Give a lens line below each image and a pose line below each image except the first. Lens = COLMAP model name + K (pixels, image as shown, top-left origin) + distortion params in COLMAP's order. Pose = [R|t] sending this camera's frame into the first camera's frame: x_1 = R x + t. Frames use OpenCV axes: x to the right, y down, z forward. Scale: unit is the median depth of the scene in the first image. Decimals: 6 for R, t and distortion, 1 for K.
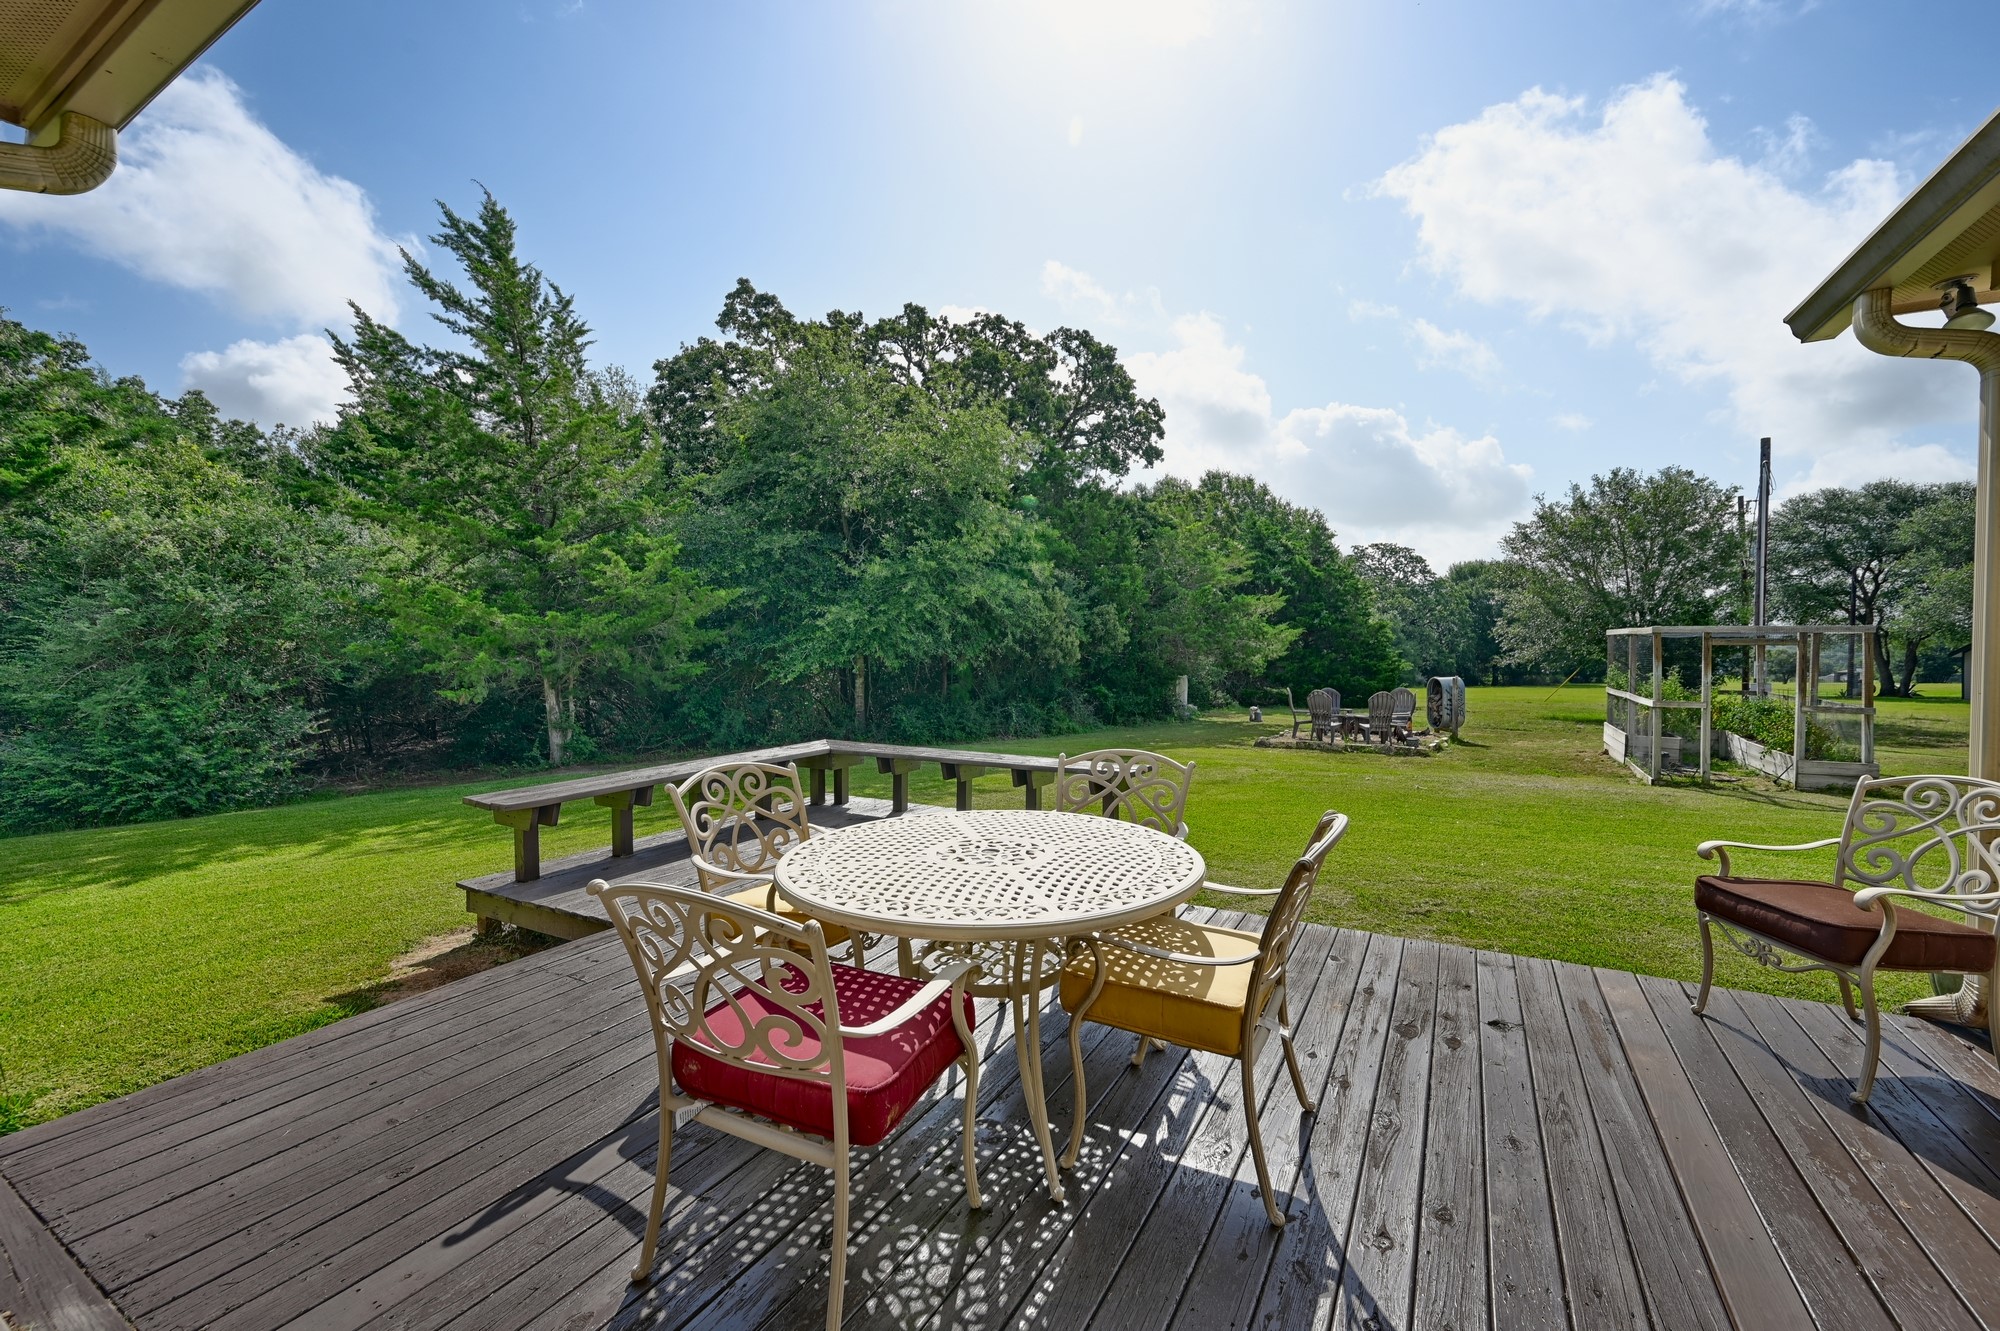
lens RADIAL K [[823.0, 0, 1000.8], [0, 823.0, 664.3], [0, 0, 1]] dist [0.000425, -0.000042]
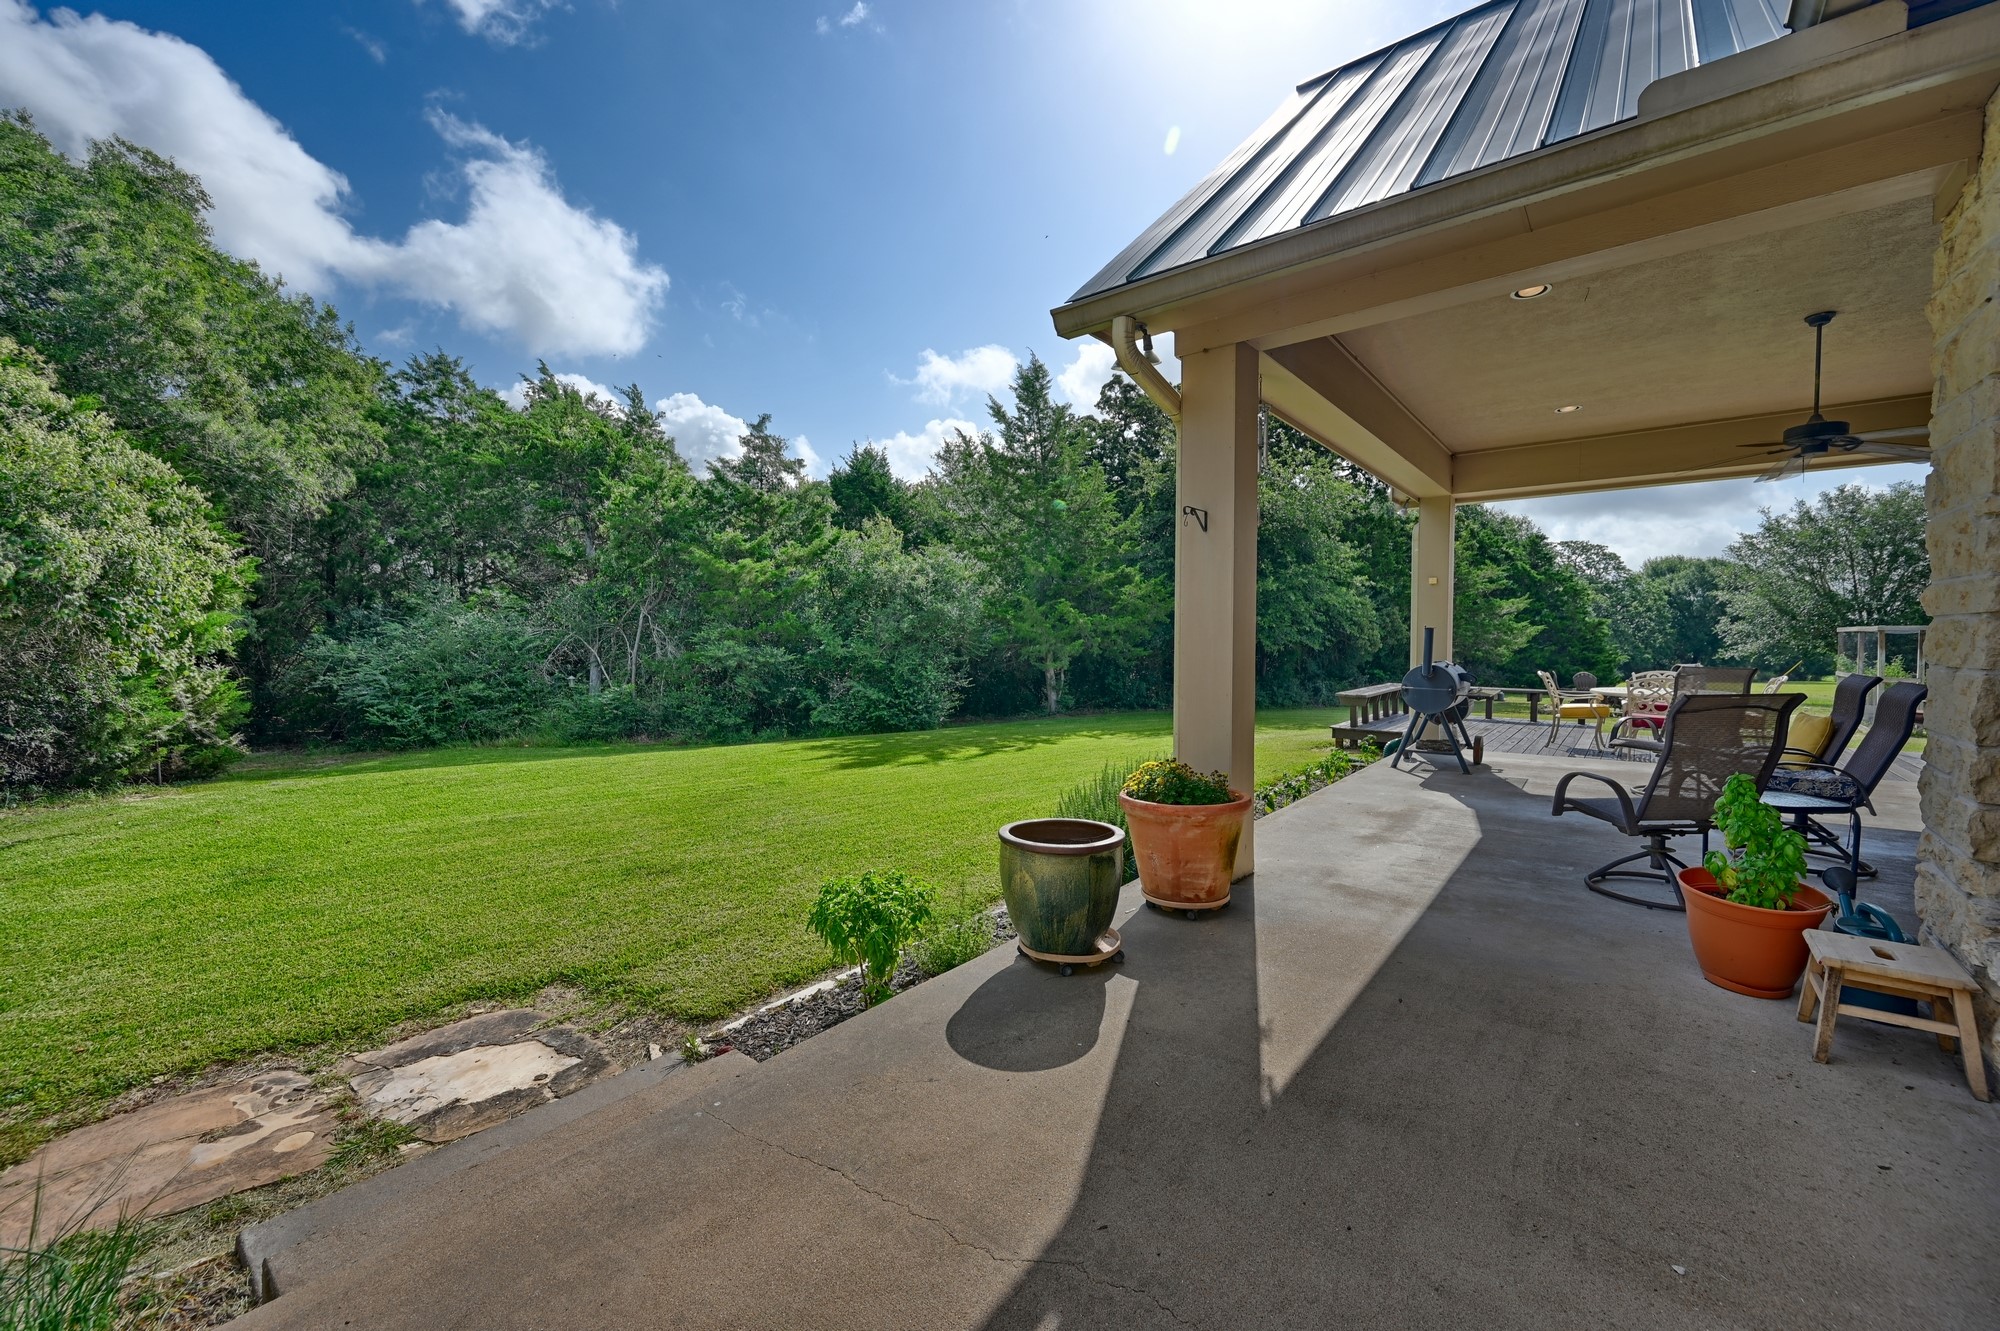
lens RADIAL K [[794.0, 0, 996.9], [0, 794.0, 654.4], [0, 0, 1]] dist [0.001201, 0.000207]
pose [[0.985543, 0.007969, -0.169237, -0.210188], [-0.008560, 0.999960, -0.002761, 0.008772], [0.169208, 0.004170, 0.985571, -0.270577]]
